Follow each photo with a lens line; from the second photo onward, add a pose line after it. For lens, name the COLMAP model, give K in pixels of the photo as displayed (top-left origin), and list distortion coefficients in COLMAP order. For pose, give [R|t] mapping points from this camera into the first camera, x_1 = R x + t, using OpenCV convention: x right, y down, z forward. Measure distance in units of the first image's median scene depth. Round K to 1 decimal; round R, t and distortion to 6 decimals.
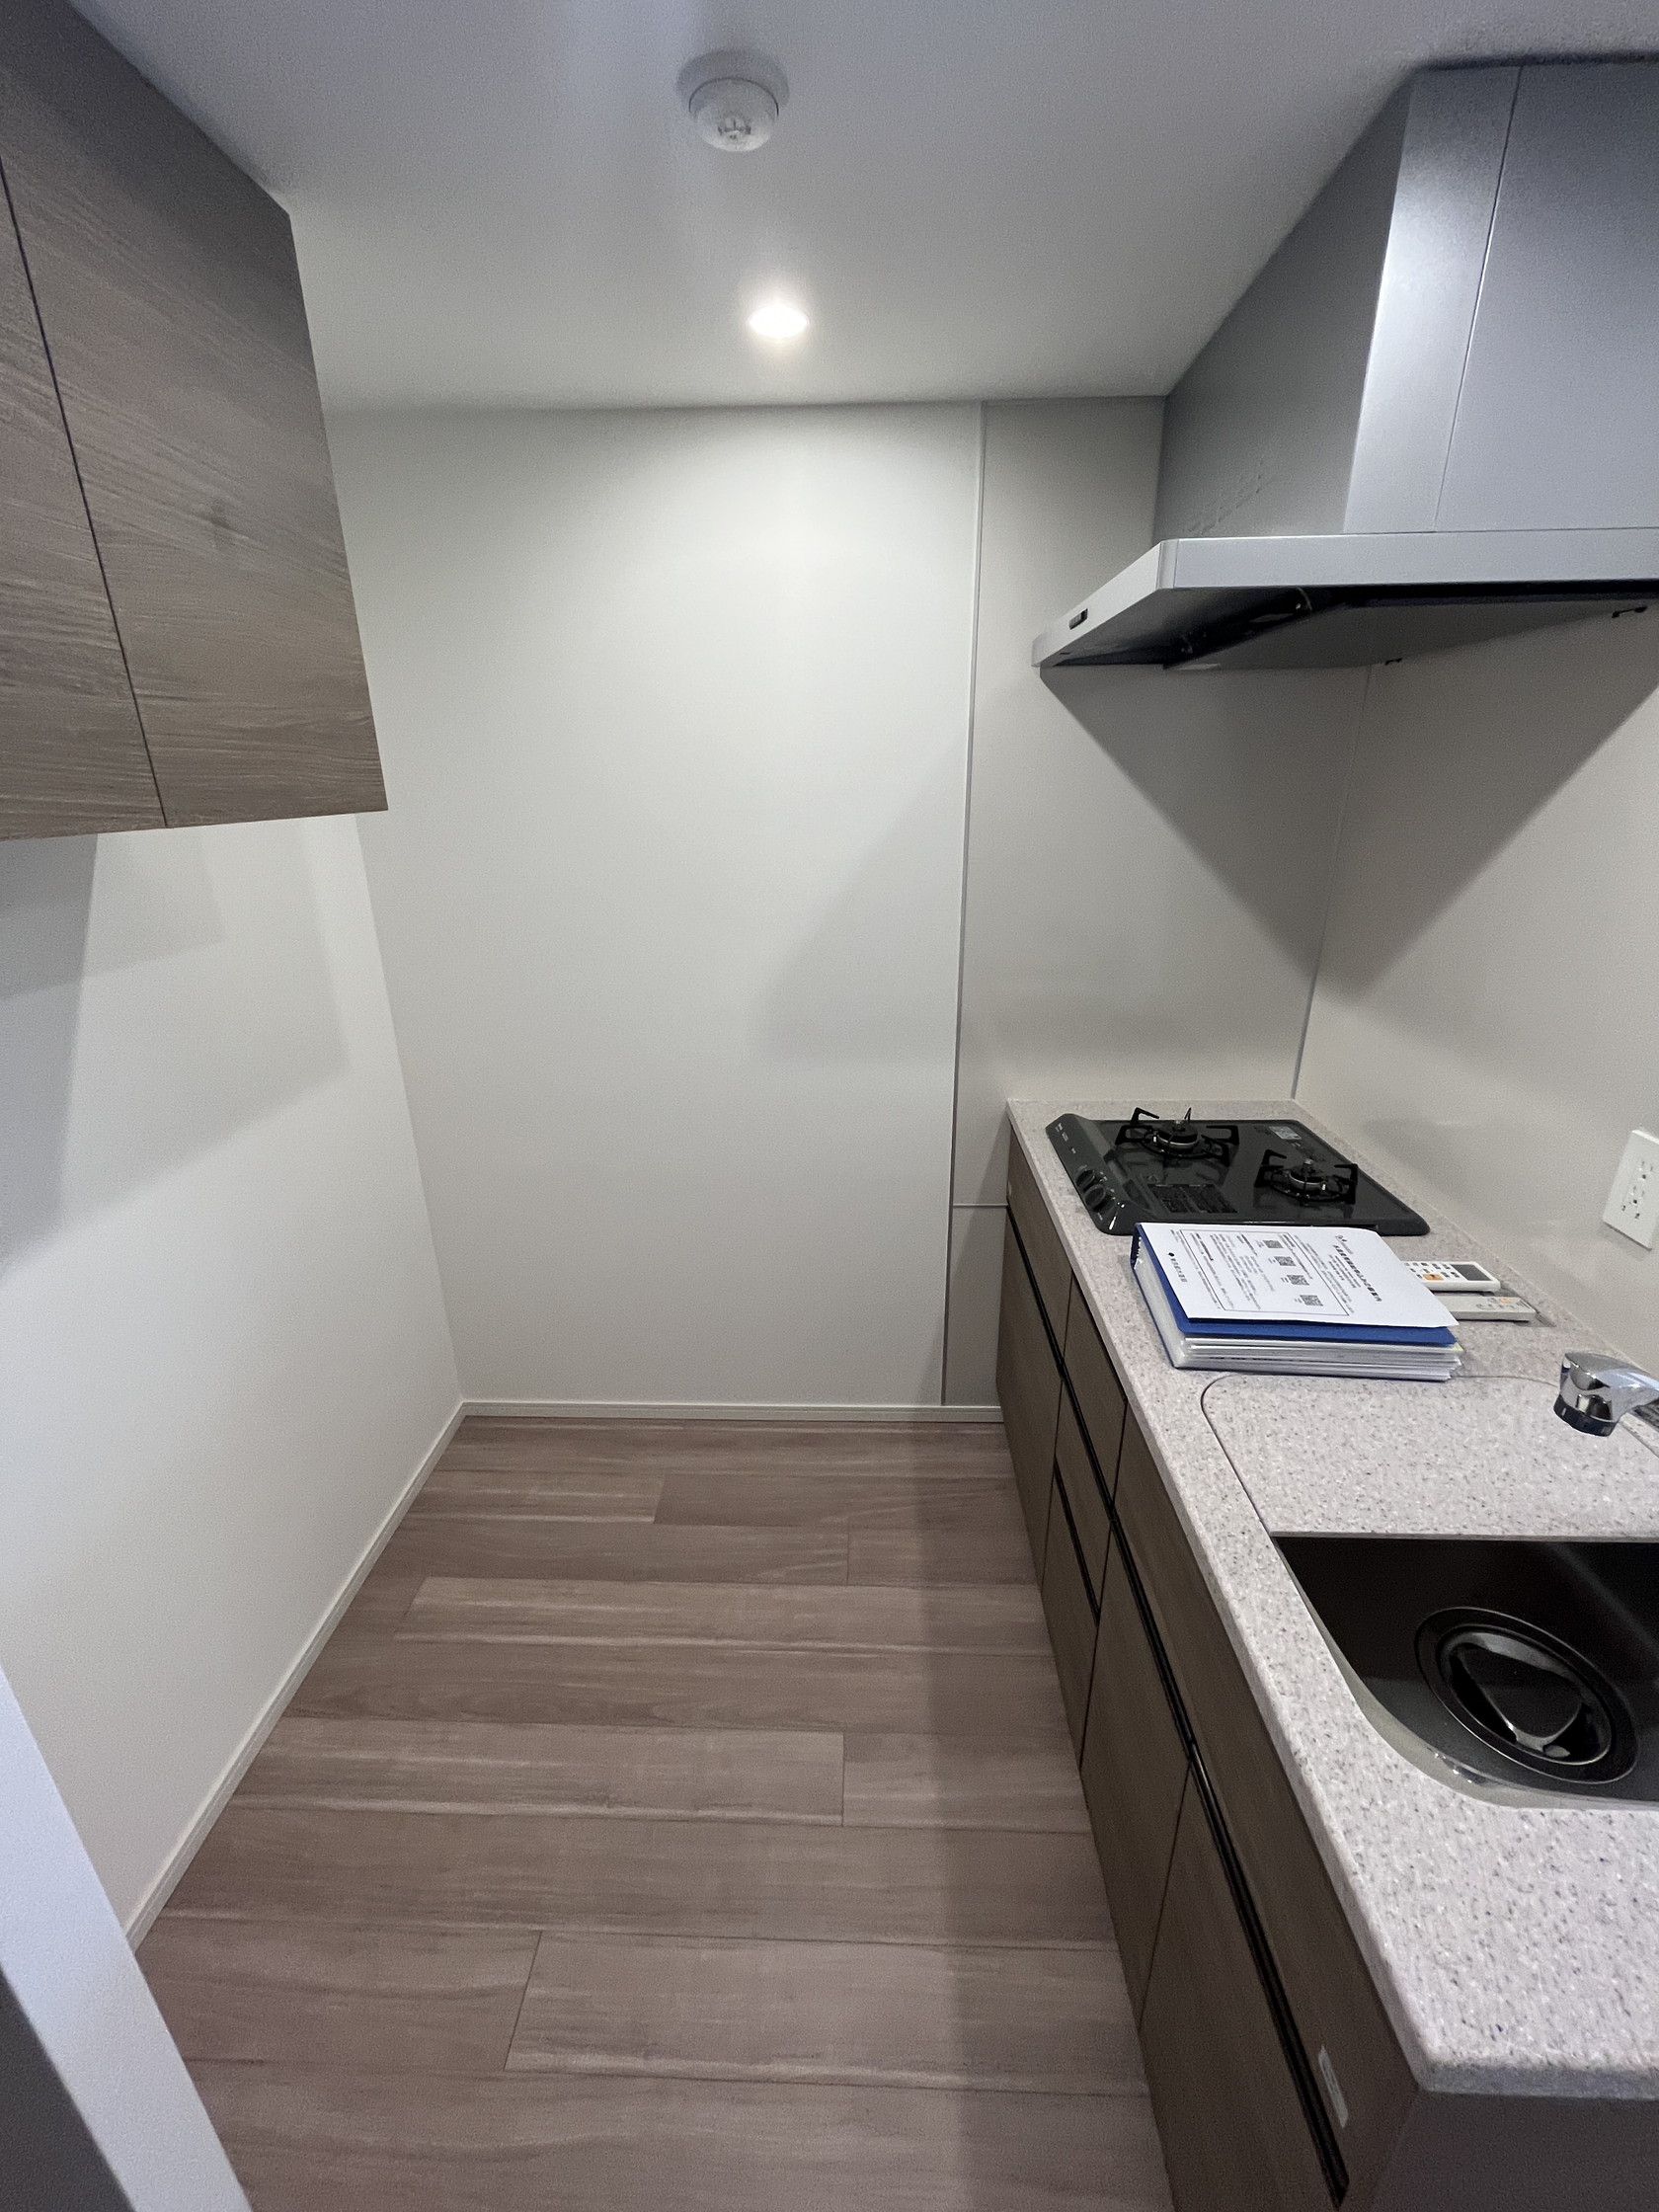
lens RADIAL K [[902.2, 0, 829.5], [0, 902.2, 1106.0], [0, 0, 1]] dist [-0.001507, -0.000518]
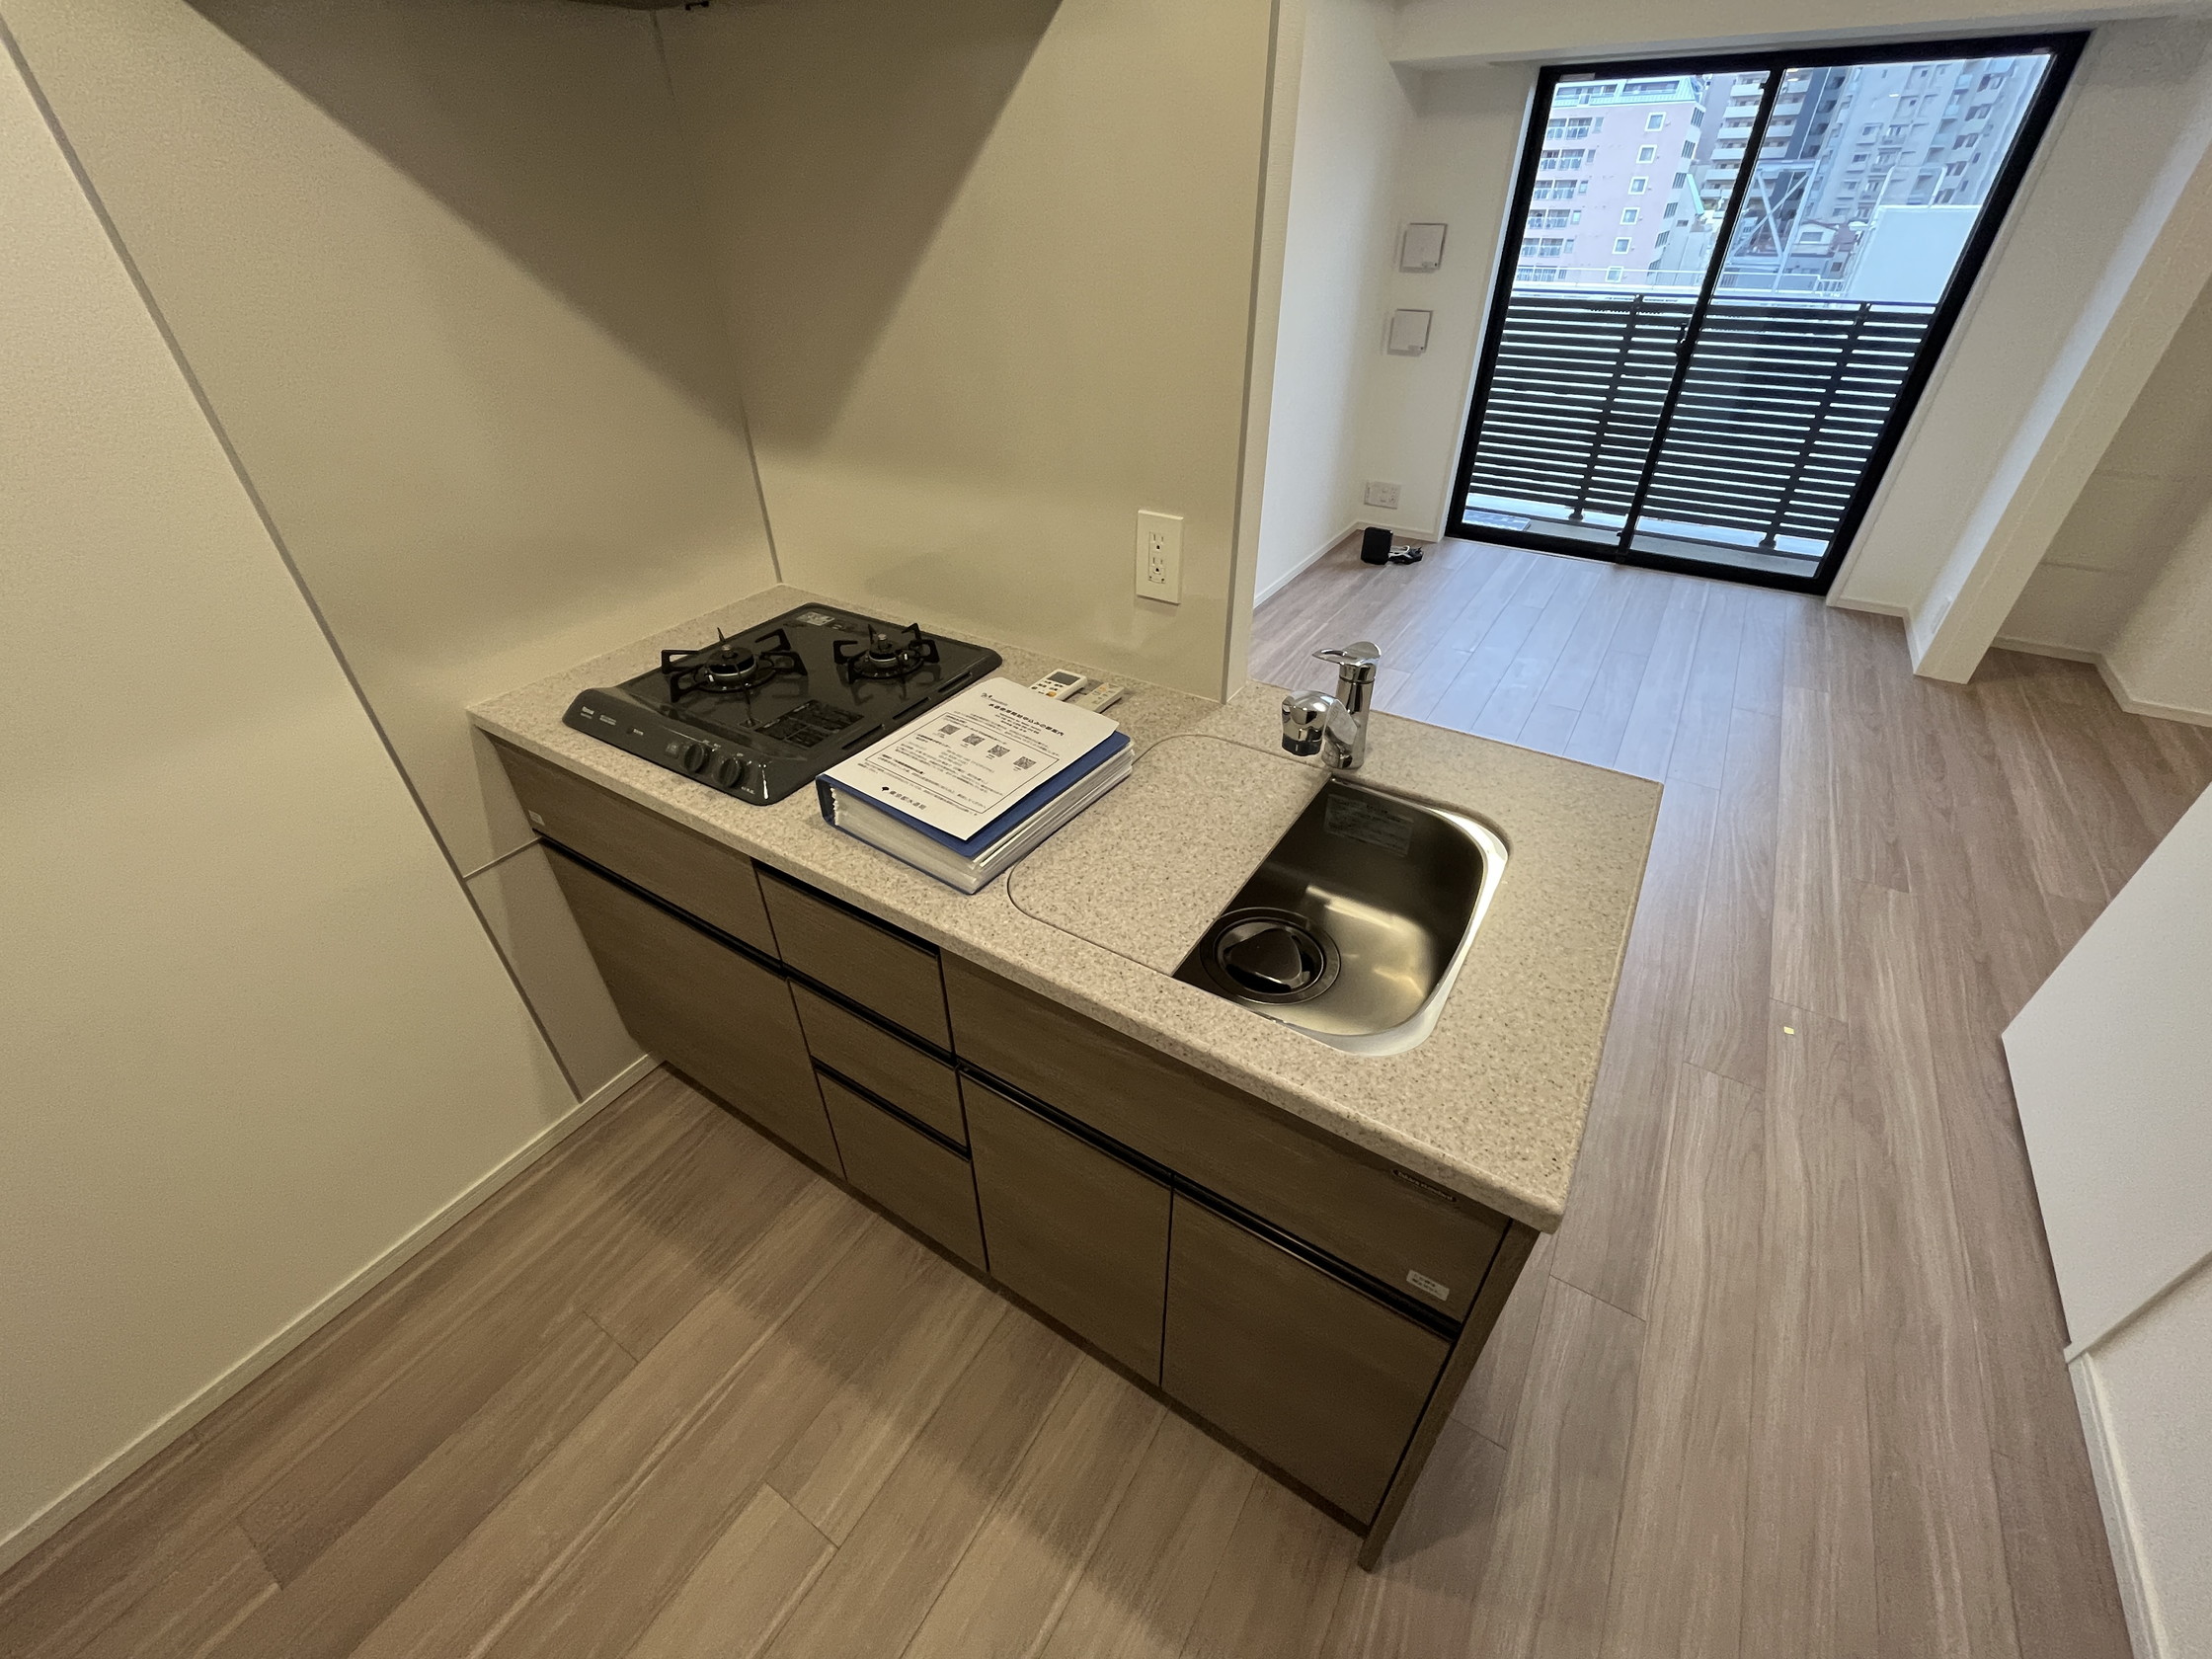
lens RADIAL K [[902.2, 0, 1106.0], [0, 902.2, 829.5], [0, 0, 1]] dist [-0.001507, -0.000518]
pose [[0.507055, -0.495432, 0.705296, -0.114774], [0.304816, 0.868485, 0.390923, -0.059829], [-0.806215, 0.016766, 0.591385, 0.245173]]
